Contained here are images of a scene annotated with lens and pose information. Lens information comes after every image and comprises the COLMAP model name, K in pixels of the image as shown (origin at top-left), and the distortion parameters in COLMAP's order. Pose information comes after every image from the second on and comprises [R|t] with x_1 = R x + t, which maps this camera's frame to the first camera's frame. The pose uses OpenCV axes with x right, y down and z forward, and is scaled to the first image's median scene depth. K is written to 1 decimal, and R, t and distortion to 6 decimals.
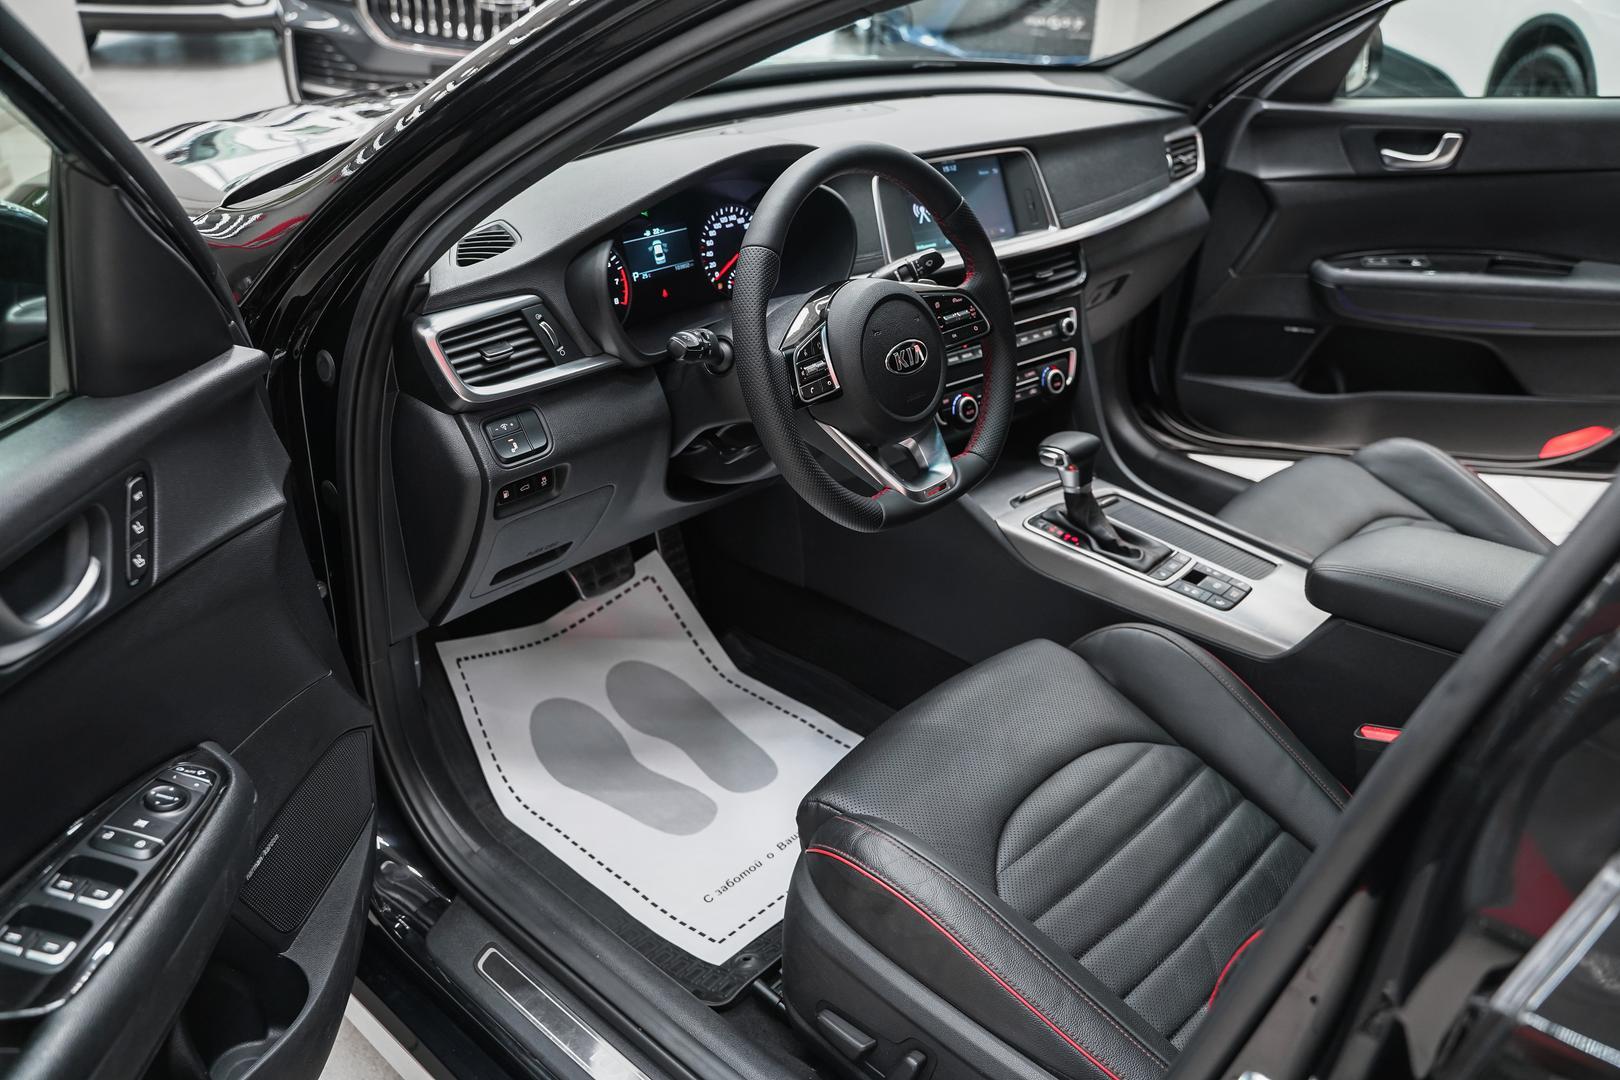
lens RADIAL K [[1311.5, 0, 814.9], [0, 1311.5, 531.5], [0, 0, 1]] dist [-0.110095, 0.085598]
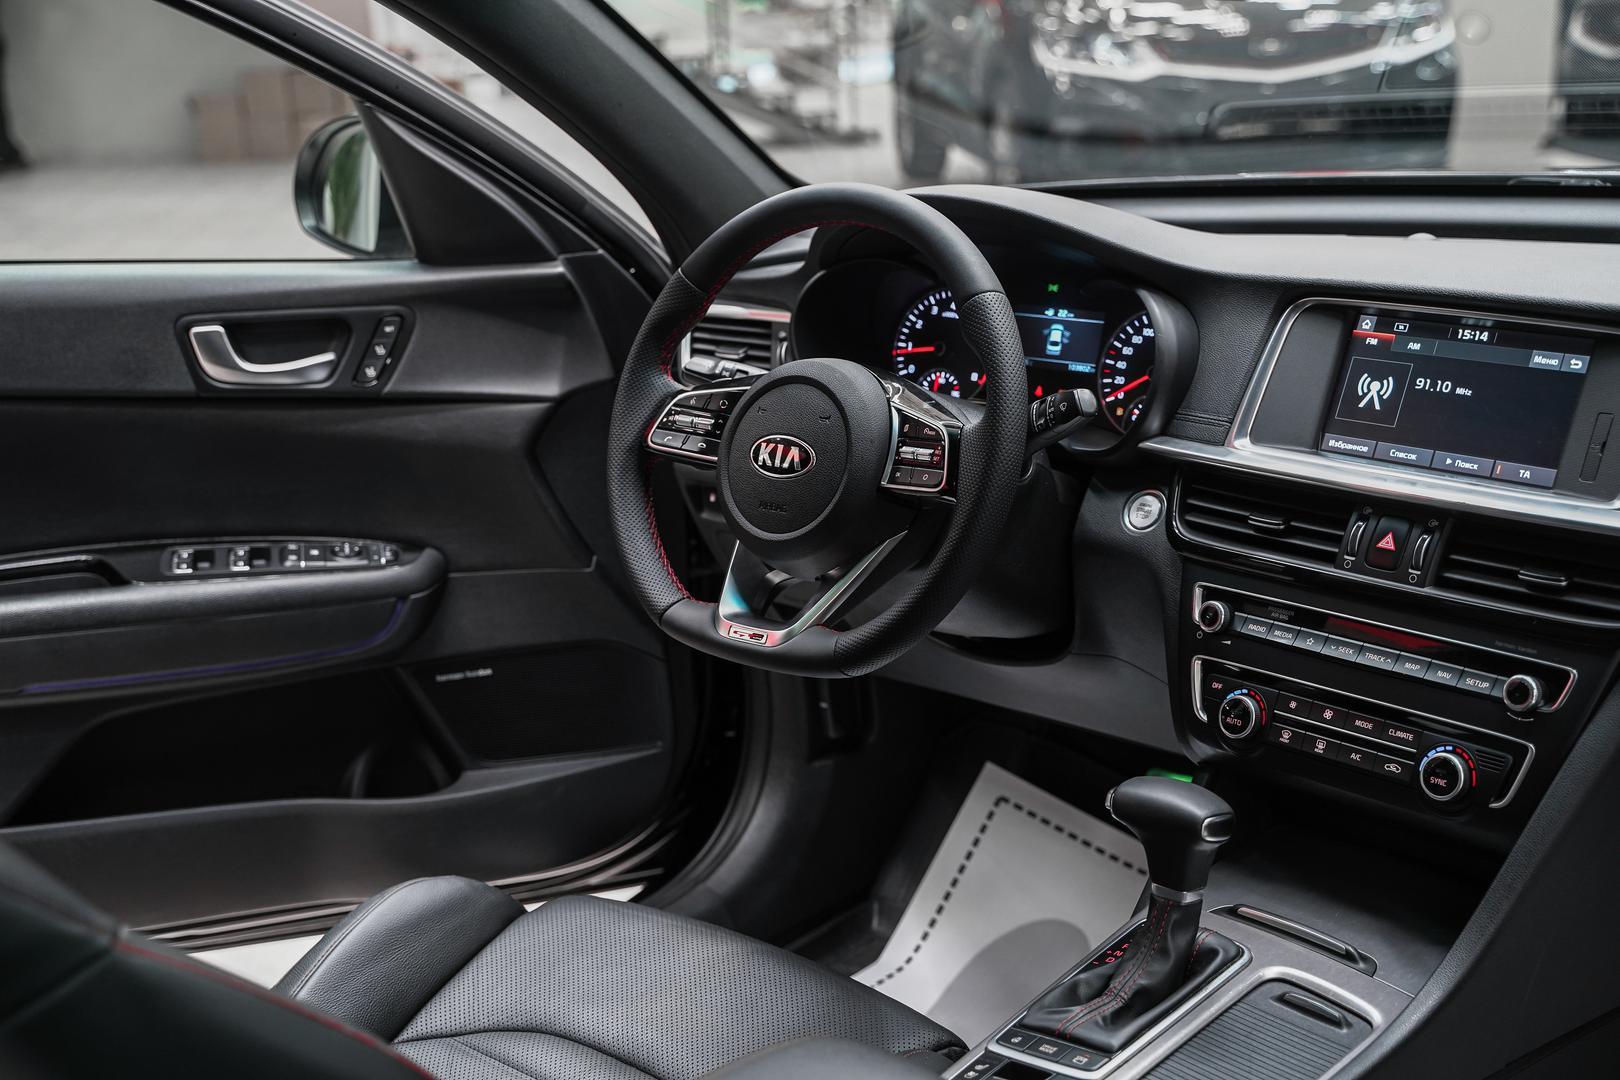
lens RADIAL K [[2067.0, 0, 798.4], [0, 2067.0, 530.1], [0, 0, 1]] dist [0.059777, 0.000000]
pose [[0.018508, 0.234122, -0.972031, 0.975053], [-0.425301, 0.881700, 0.204267, -0.268392], [0.904863, 0.409625, 0.115891, 0.685758]]
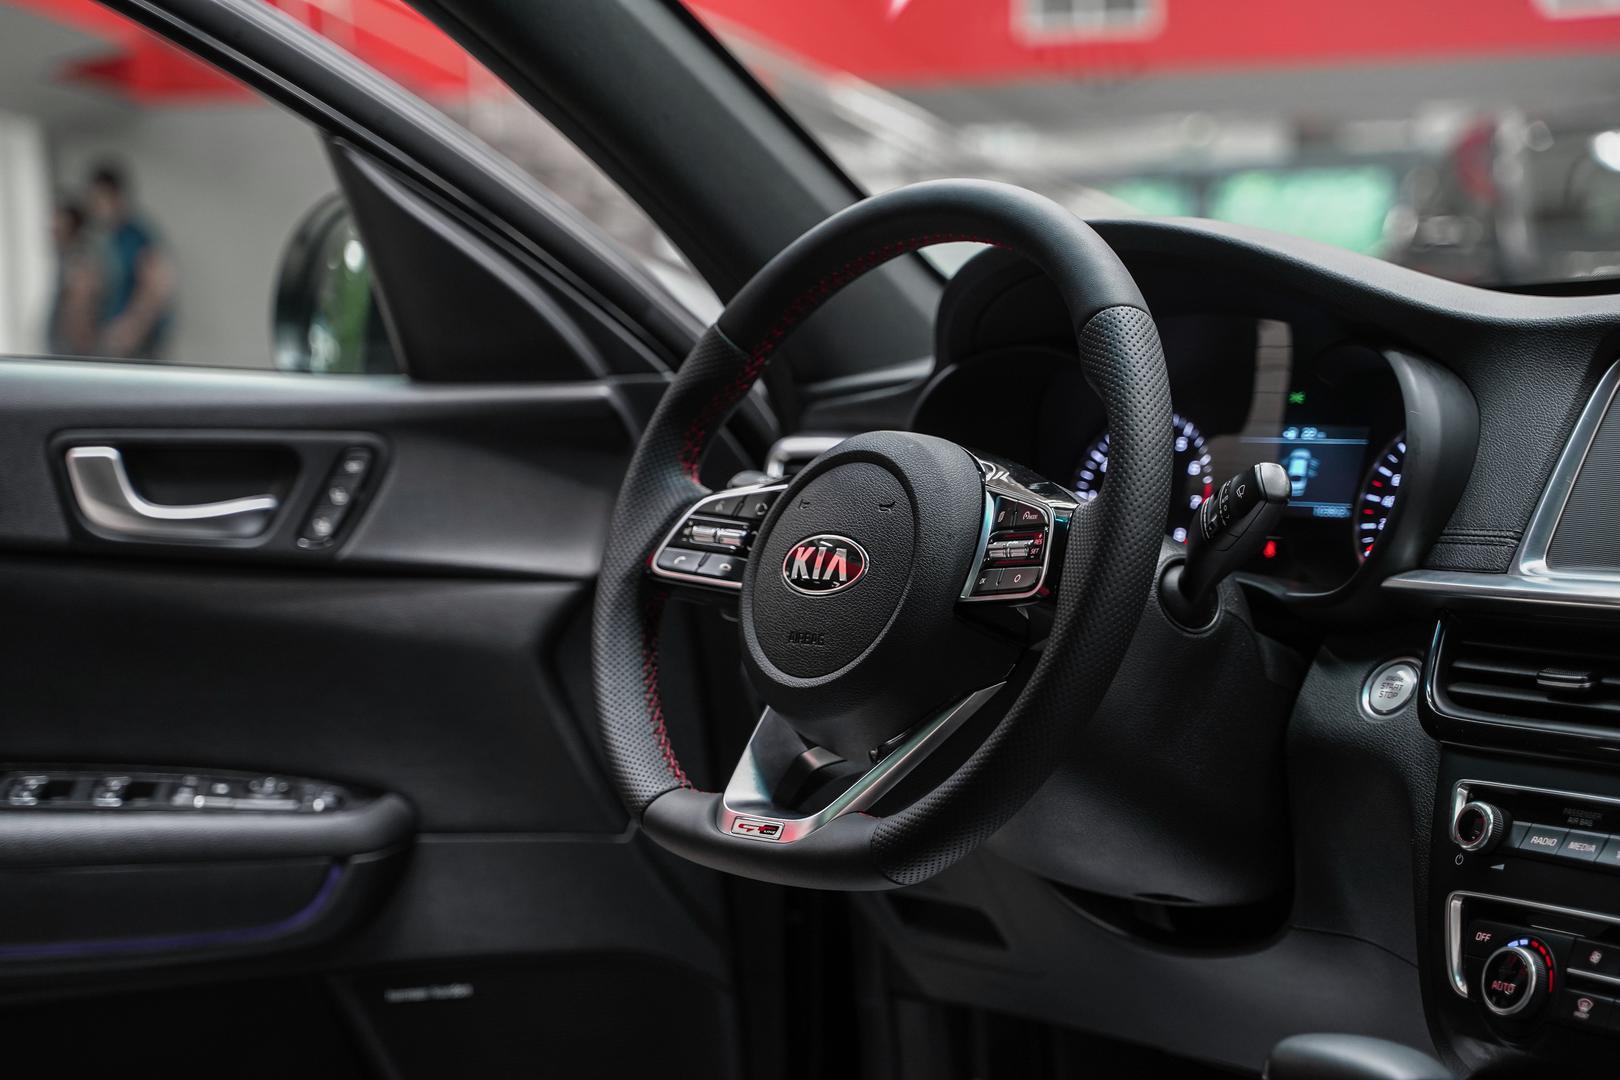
lens RADIAL K [[3016.3, 0, 819.2], [0, 3016.3, 540.0], [0, 0, 1]] dist [0.272934, 0.000000]
pose [[-0.122005, 0.038045, -0.991800, 0.966159], [-0.444181, 0.891522, 0.088838, -0.190735], [0.887591, 0.451377, -0.091871, 0.853619]]
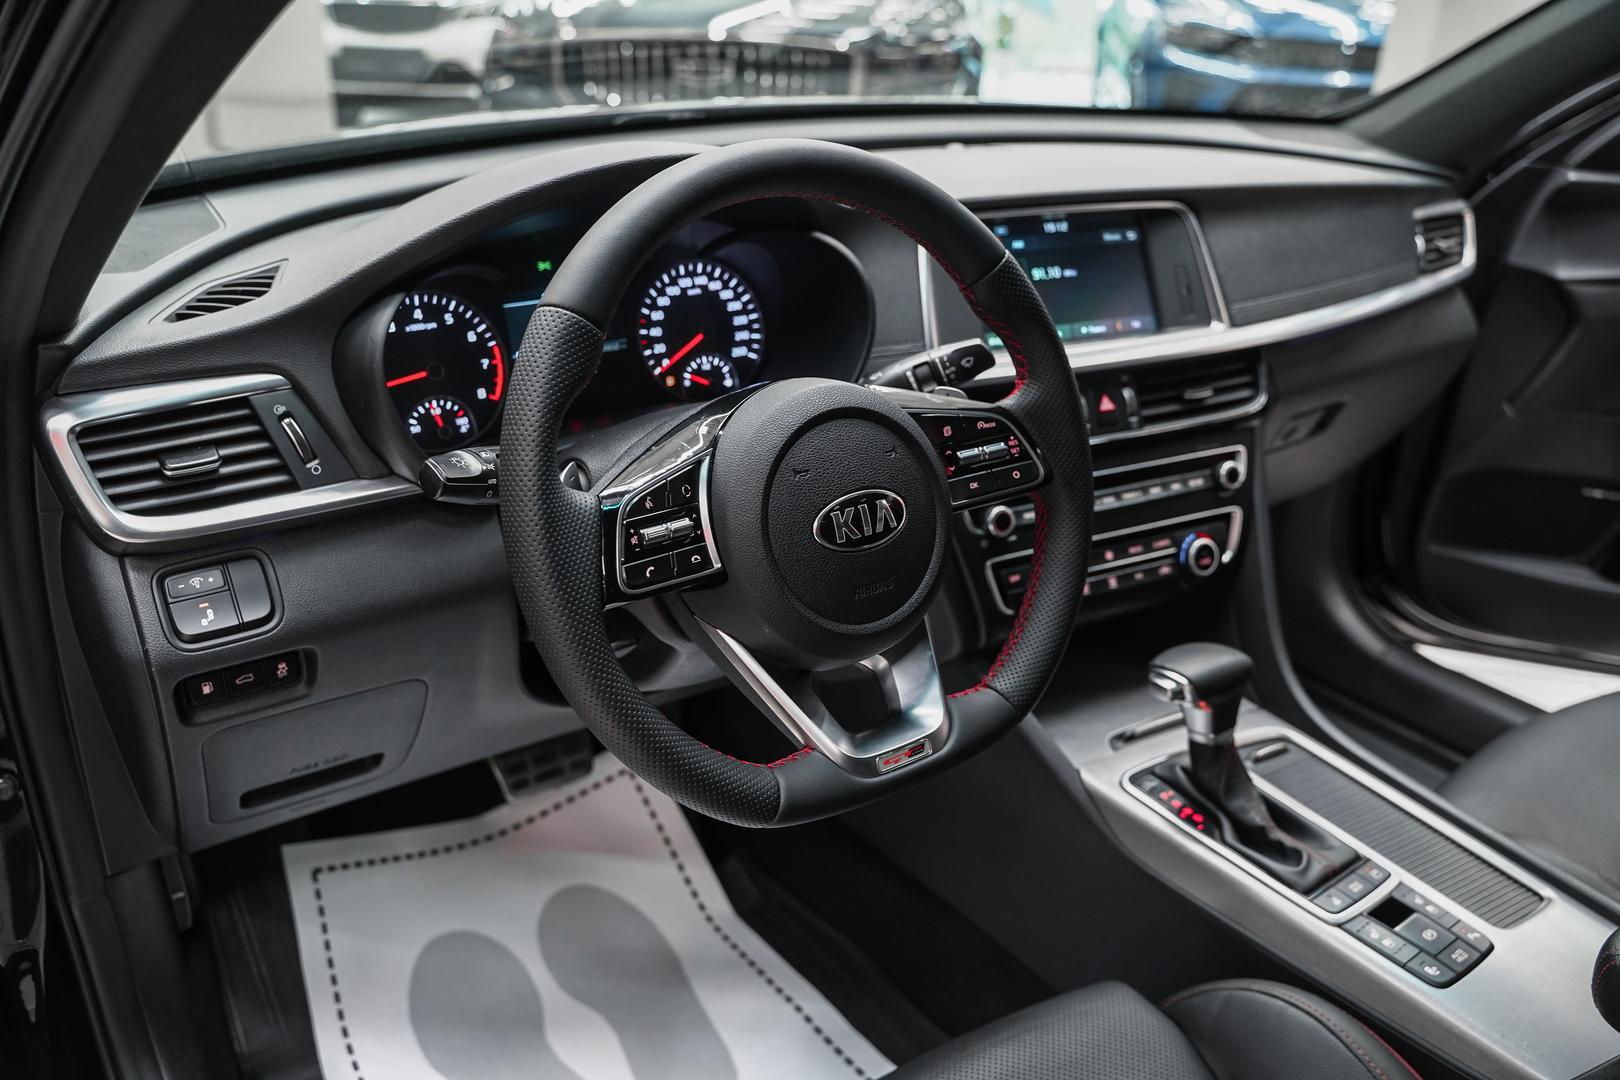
lens RADIAL K [[1311.5, 0, 812.6], [0, 1311.5, 542.4], [0, 0, 1]] dist [-0.110095, 0.085598]
pose [[0.978438, 0.080291, -0.190295, 0.122662], [-0.093570, 0.993690, -0.061842, -0.067116], [0.184129, 0.078314, 0.979777, 0.343227]]
